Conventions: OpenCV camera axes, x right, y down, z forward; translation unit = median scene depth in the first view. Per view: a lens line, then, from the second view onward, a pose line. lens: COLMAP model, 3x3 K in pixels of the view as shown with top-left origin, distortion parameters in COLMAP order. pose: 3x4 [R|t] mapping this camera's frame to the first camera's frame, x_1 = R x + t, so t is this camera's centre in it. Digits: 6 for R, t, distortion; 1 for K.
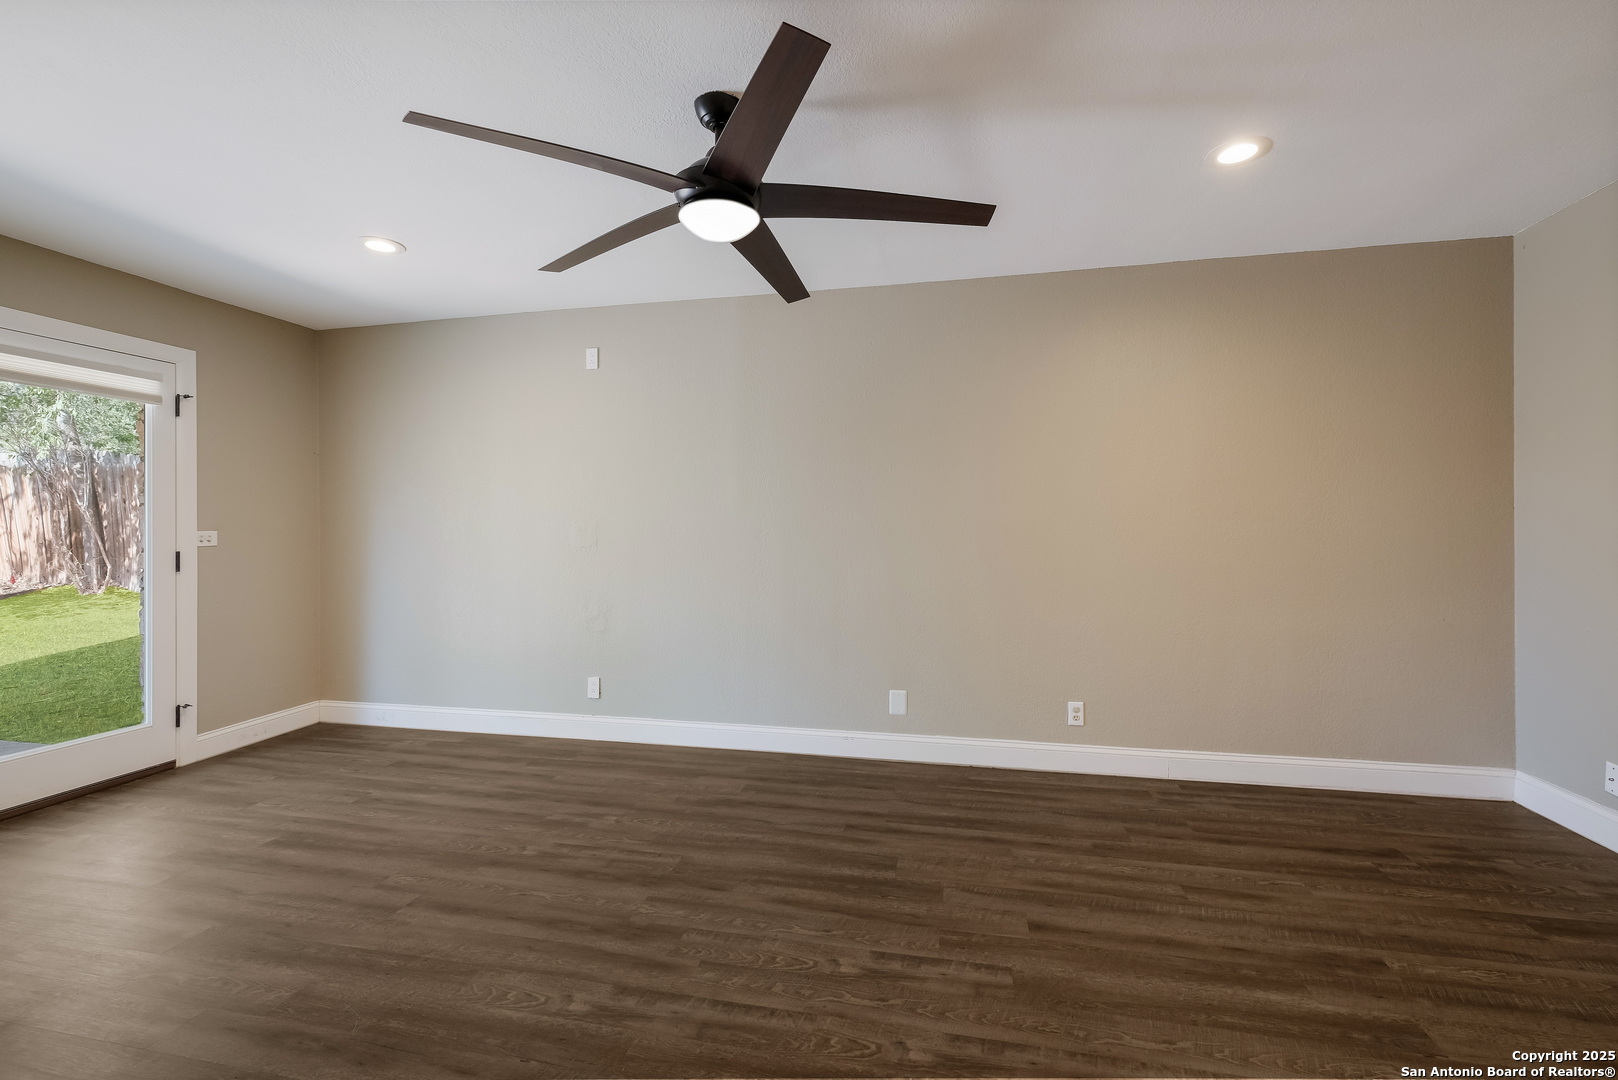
lens RADIAL K [[698.0, 0, 807.3], [0, 698.0, 529.3], [0, 0, 1]] dist [0.002497, -0.000915]
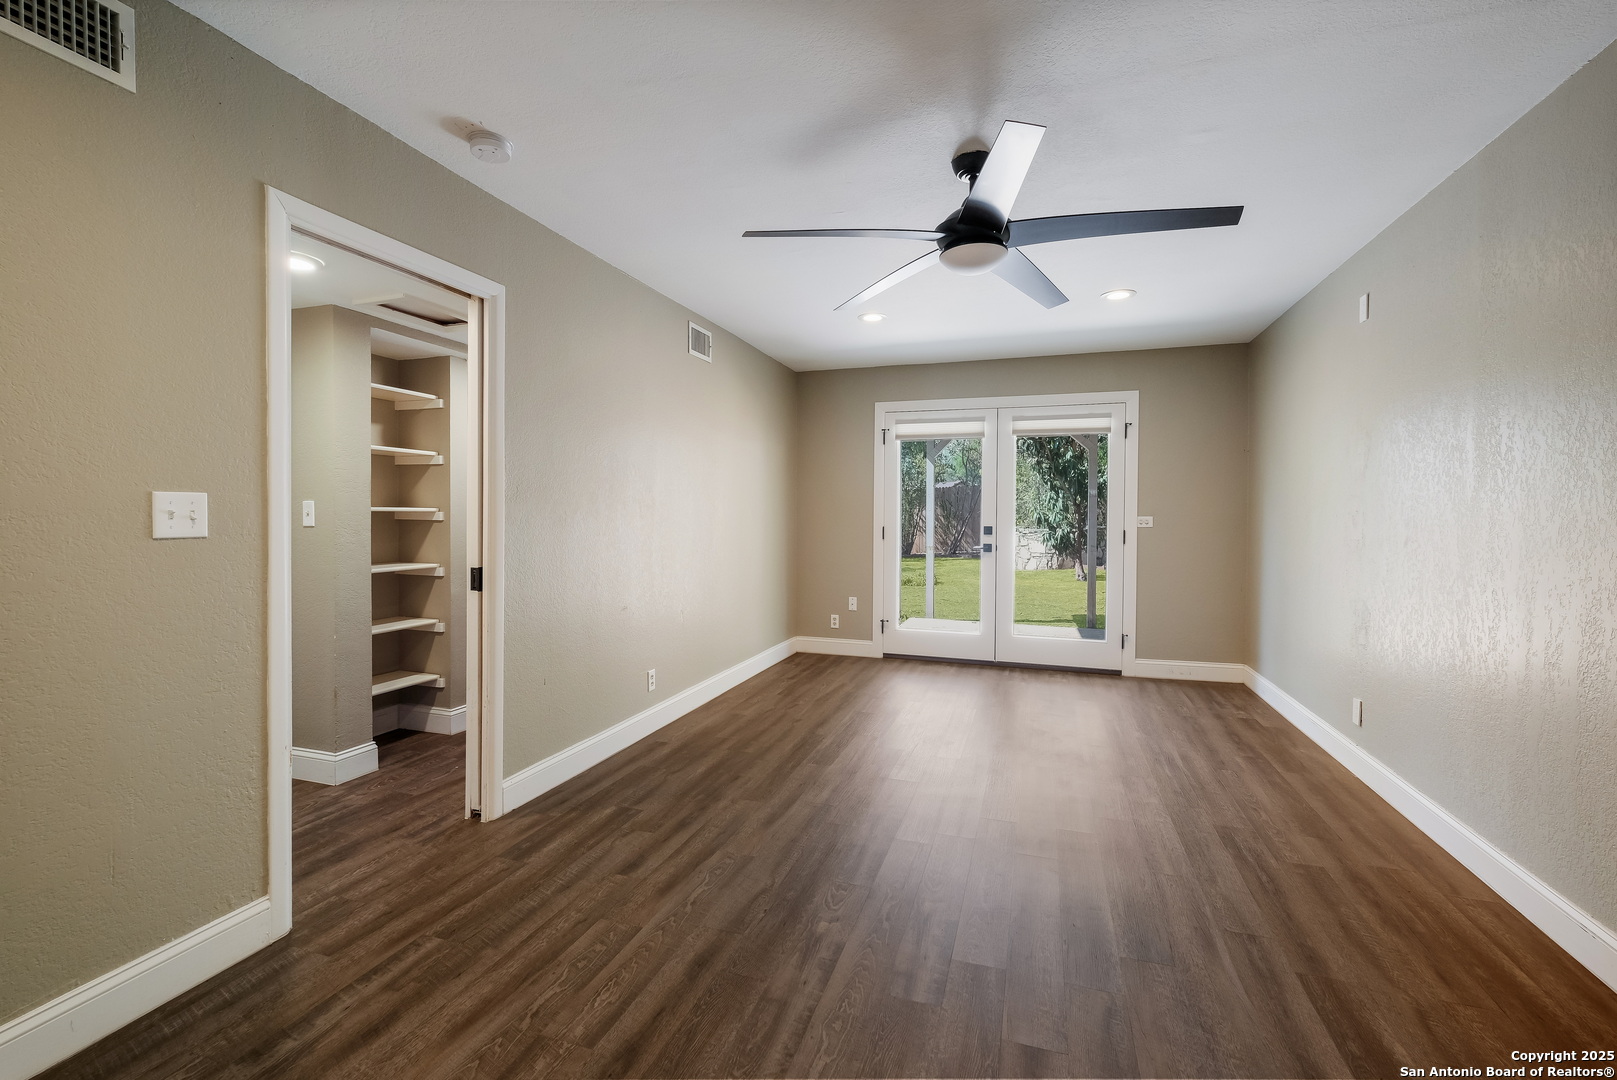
lens RADIAL K [[693.7, 0, 803.0], [0, 693.7, 529.4], [0, 0, 1]] dist [-0.001600, 0.000018]
pose [[-0.112557, 0.026697, -0.993287, 0.890808], [-0.007123, 0.999592, 0.027674, -0.007743], [0.993620, 0.010190, -0.112321, 0.692509]]
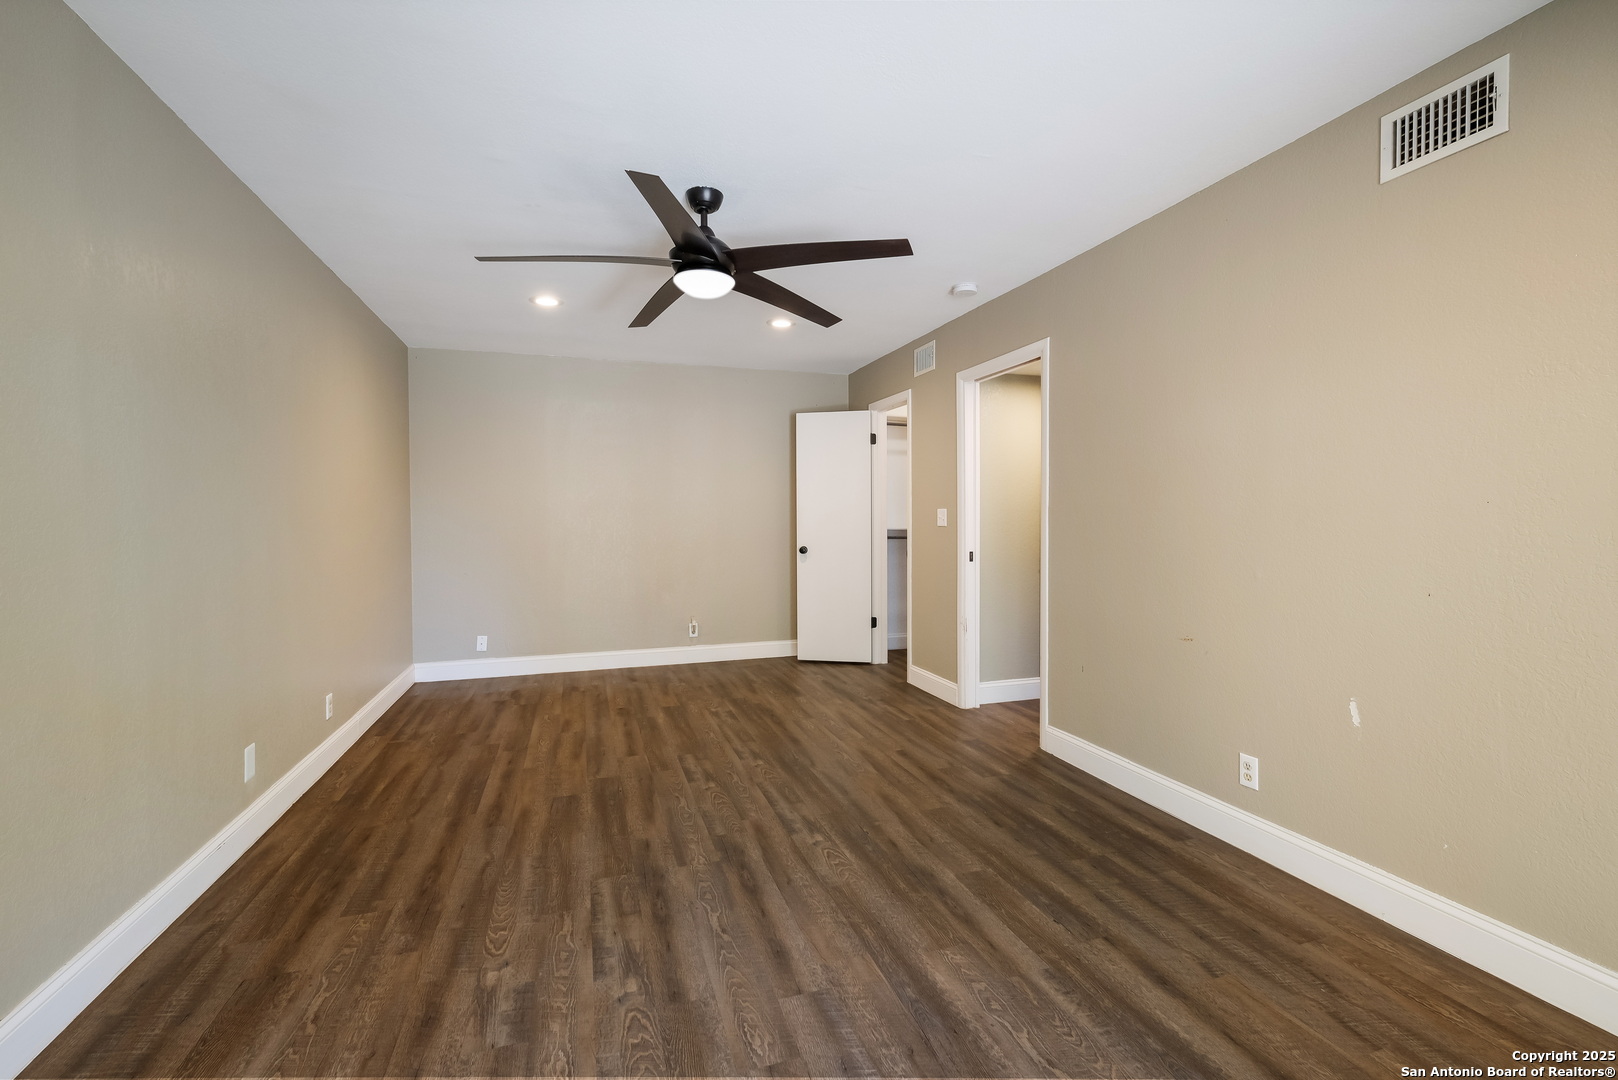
lens RADIAL K [[698.0, 0, 810.0], [0, 698.0, 534.8], [0, 0, 1]] dist [0.002497, -0.000915]
pose [[-0.511281, -0.012966, 0.859316, -1.108176], [0.009549, 0.999739, 0.020767, 0.006007], [-0.859361, 0.018823, -0.511024, 1.230845]]
